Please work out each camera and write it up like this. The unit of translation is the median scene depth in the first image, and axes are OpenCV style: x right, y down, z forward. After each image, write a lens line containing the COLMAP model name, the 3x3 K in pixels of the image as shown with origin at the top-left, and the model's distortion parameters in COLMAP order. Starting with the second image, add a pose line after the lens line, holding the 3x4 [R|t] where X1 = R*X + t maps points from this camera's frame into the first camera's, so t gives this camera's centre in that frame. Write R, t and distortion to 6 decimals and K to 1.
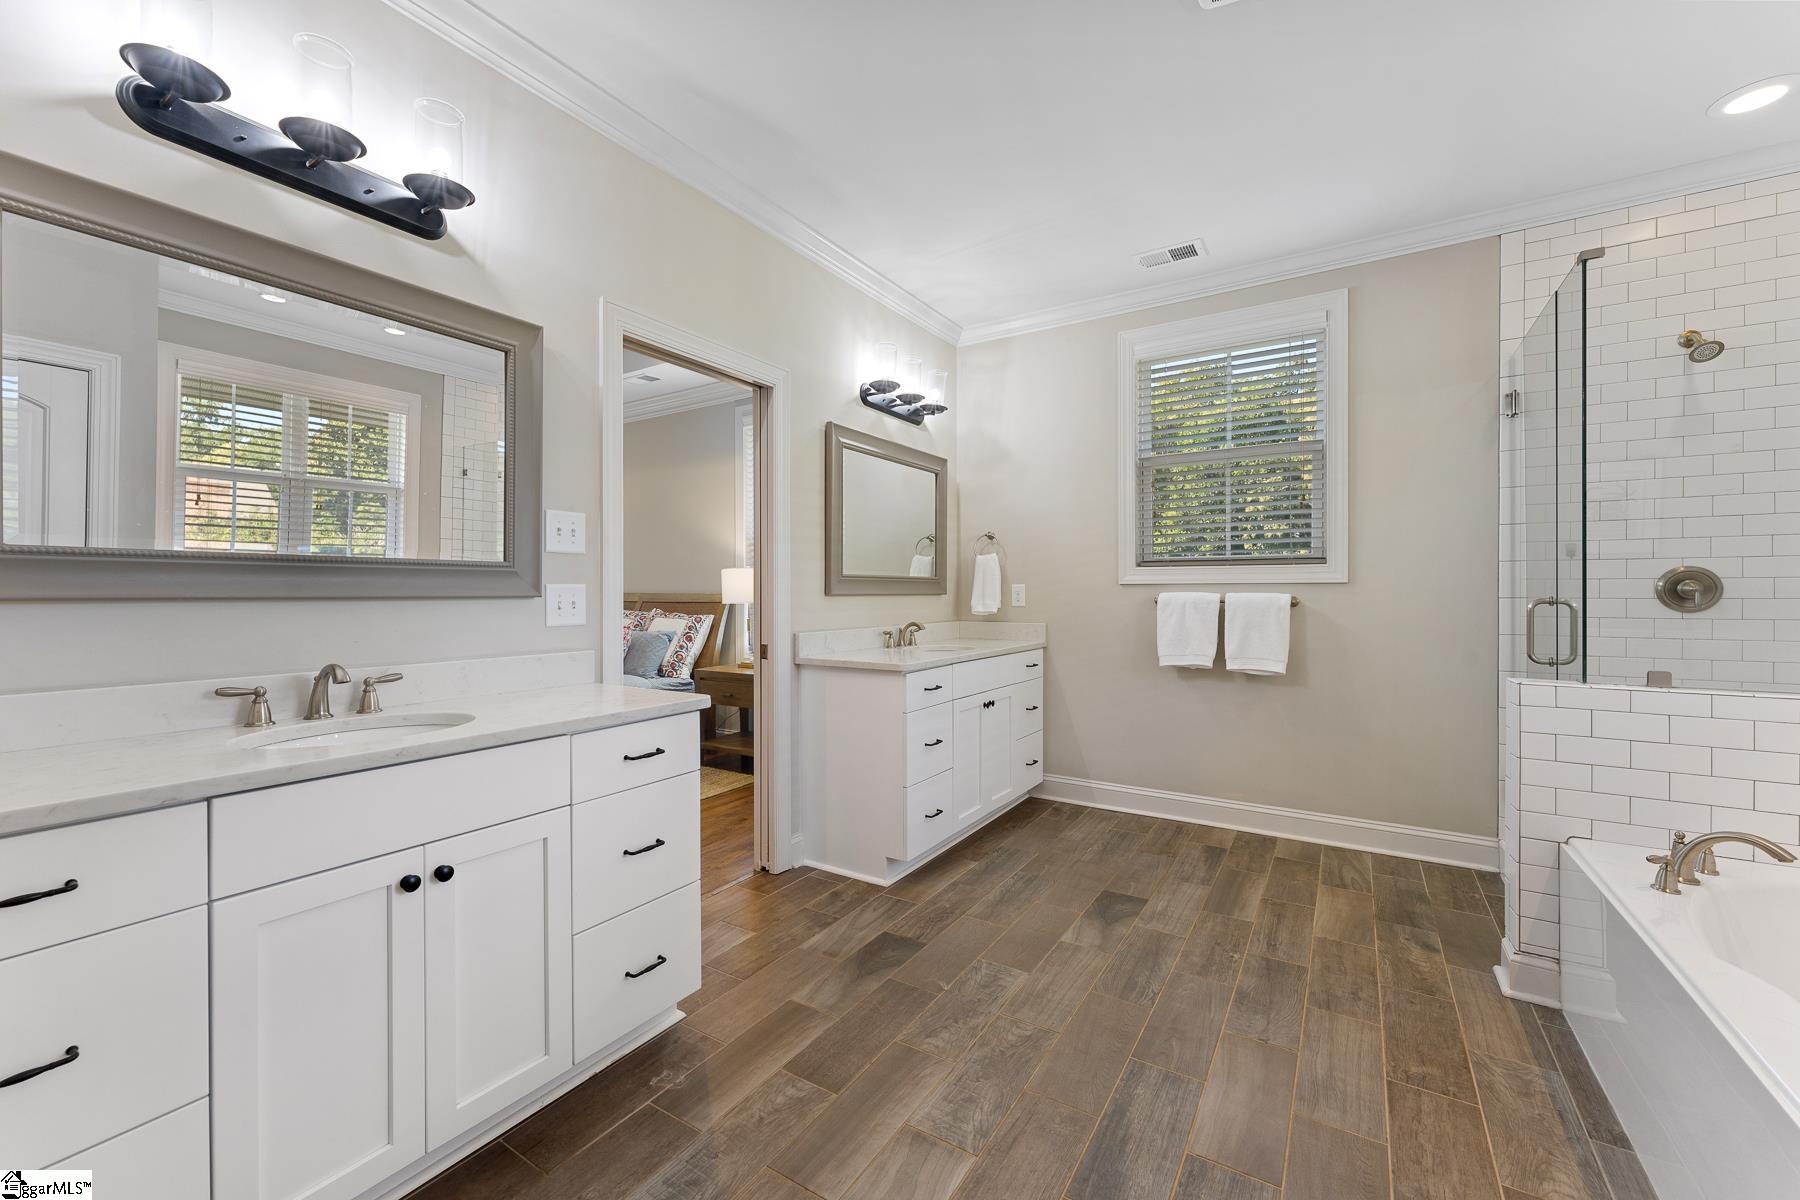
lens RADIAL K [[715.9, 0, 888.6], [0, 715.9, 589.9], [0, 0, 1]] dist [-0.009774, -0.000133]
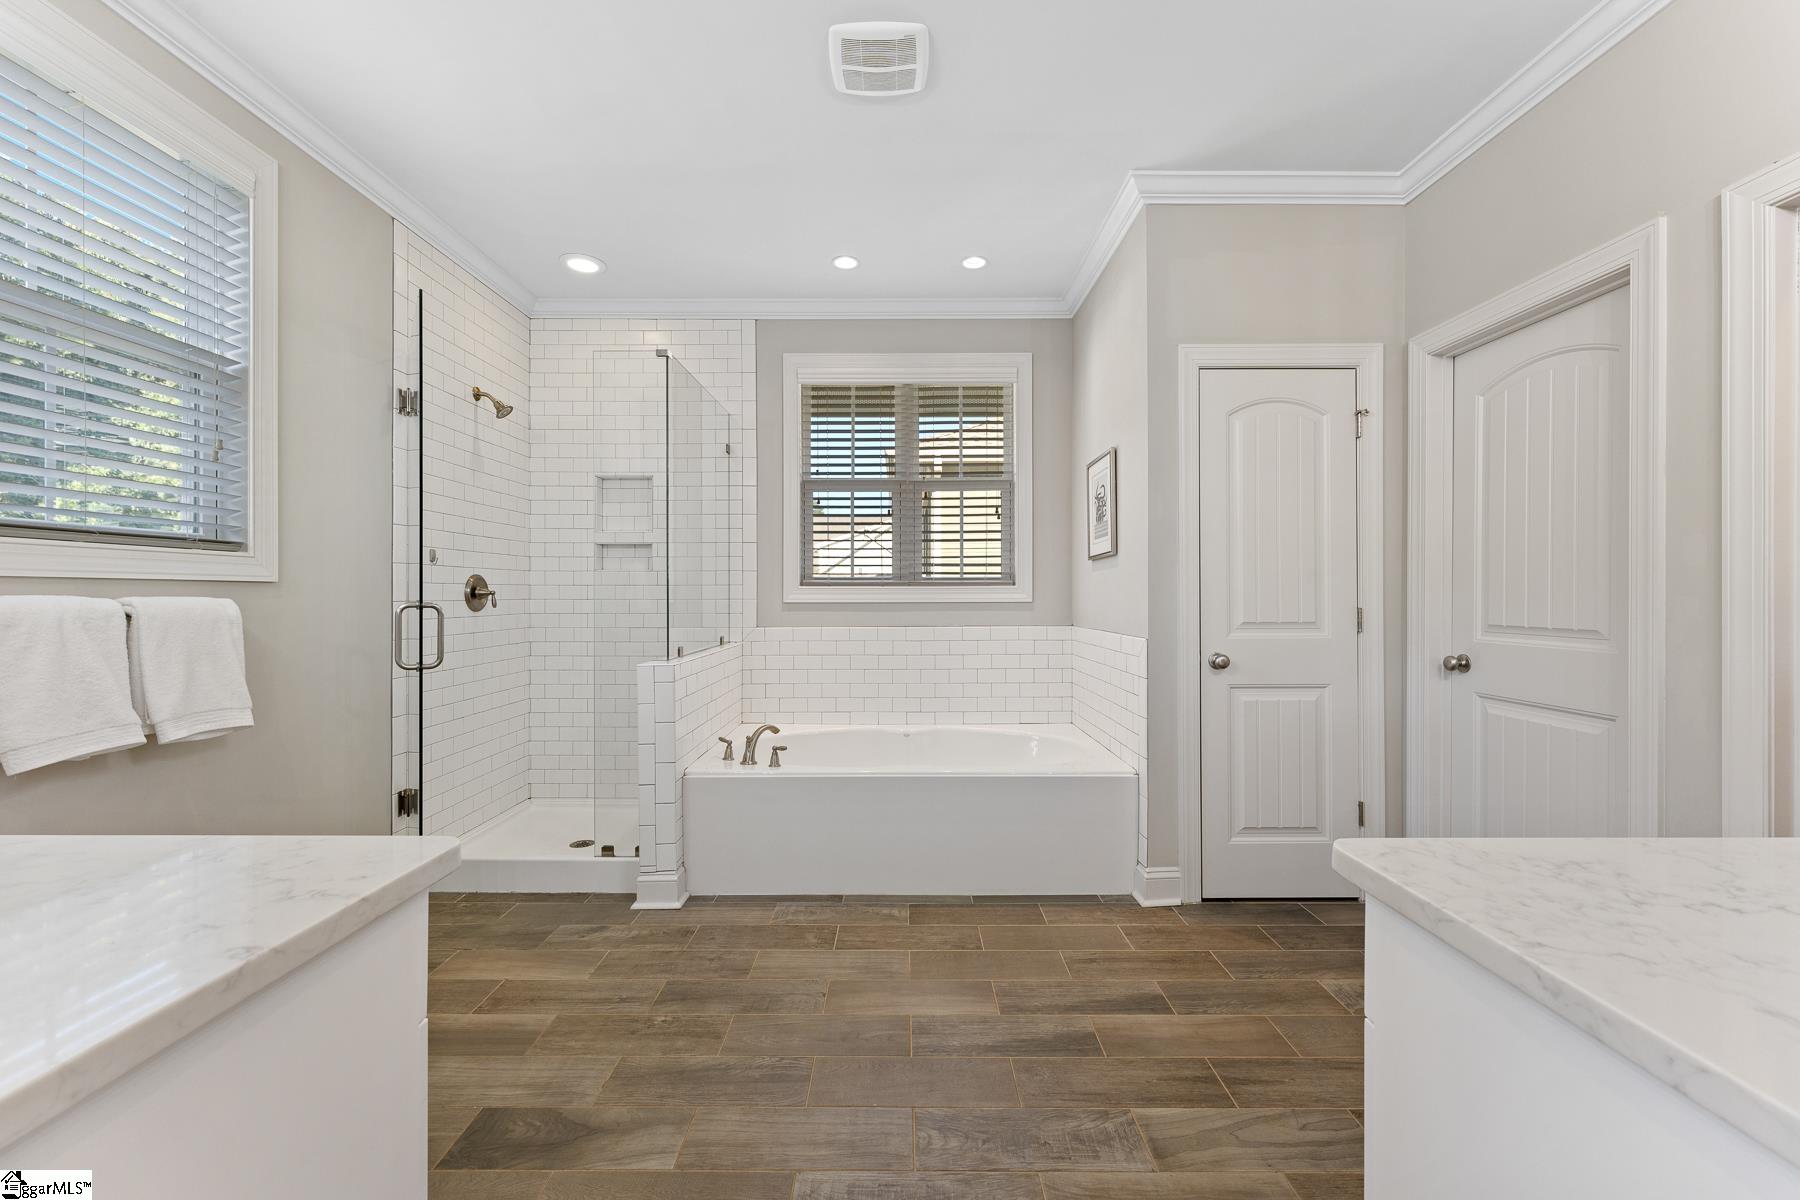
lens RADIAL K [[714.4, 0, 900.0], [0, 714.4, 600.0], [0, 0, 1]] dist [-0.000094, -0.000046]
pose [[-0.542361, -0.007096, 0.840116, -0.393848], [-0.001108, 0.999970, 0.007731, 0.000963], [-0.840145, 0.003262, -0.542352, 1.234270]]
